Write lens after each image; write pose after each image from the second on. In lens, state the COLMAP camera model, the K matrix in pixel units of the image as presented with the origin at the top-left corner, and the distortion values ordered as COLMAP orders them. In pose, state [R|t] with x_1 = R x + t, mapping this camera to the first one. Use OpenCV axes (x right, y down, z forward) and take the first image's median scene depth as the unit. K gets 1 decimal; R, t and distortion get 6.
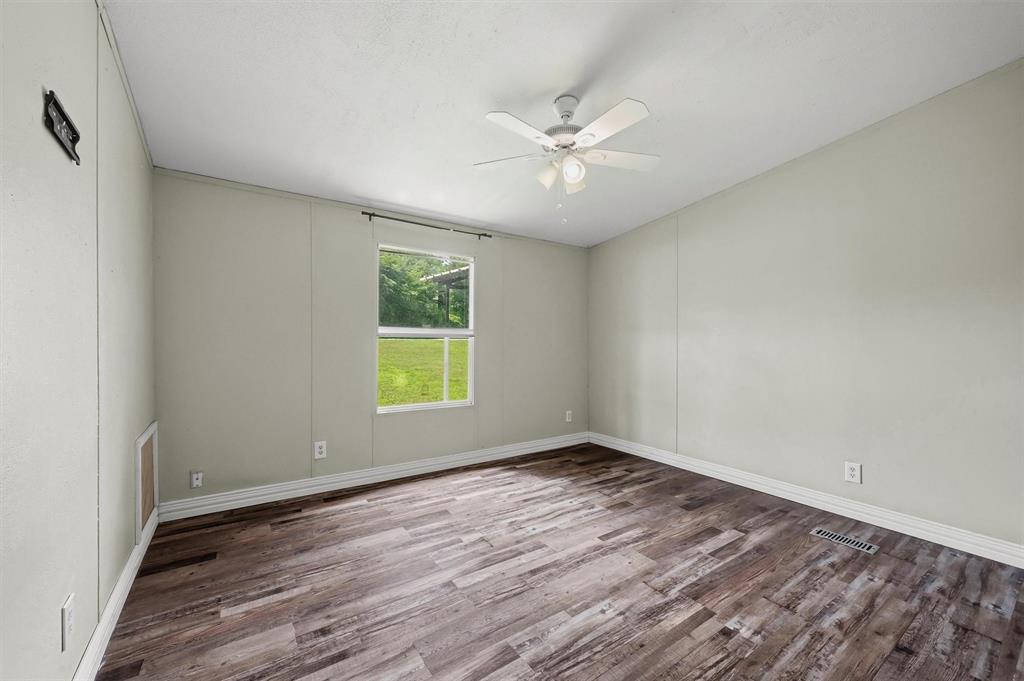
lens RADIAL K [[418.9, 0, 509.7], [0, 418.9, 339.4], [0, 0, 1]] dist [-0.000207, -0.000080]
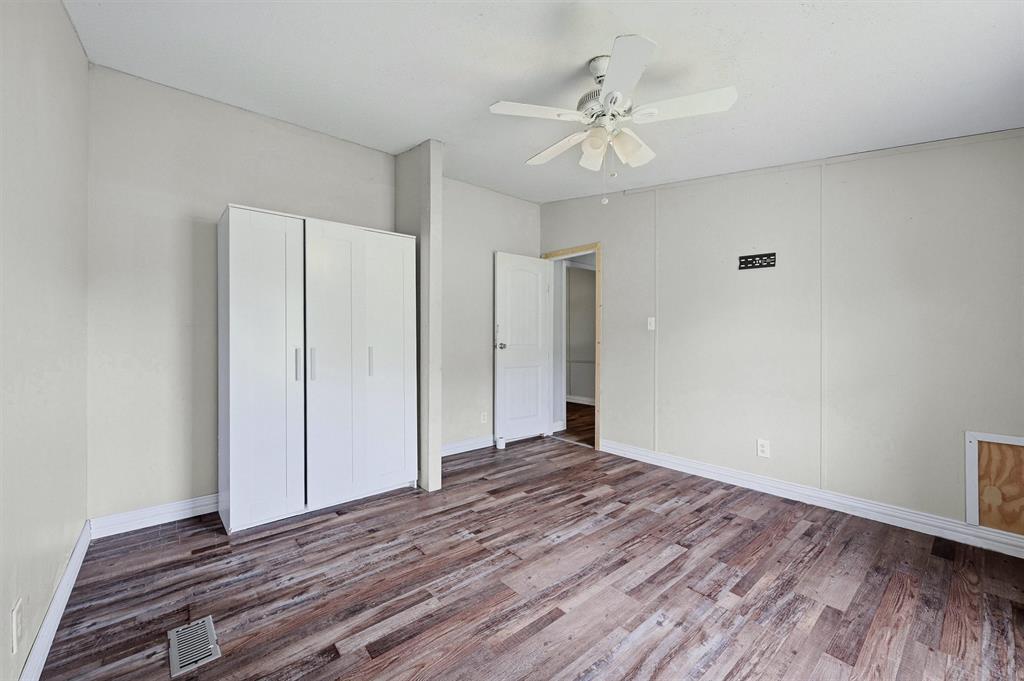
lens RADIAL K [[418.9, 0, 509.7], [0, 418.9, 339.4], [0, 0, 1]] dist [-0.000207, -0.000080]
pose [[-0.995125, -0.006231, -0.098427, 0.444547], [-0.006593, 0.999973, 0.003350, 0.002327], [0.098404, 0.003983, -0.995139, 2.003191]]
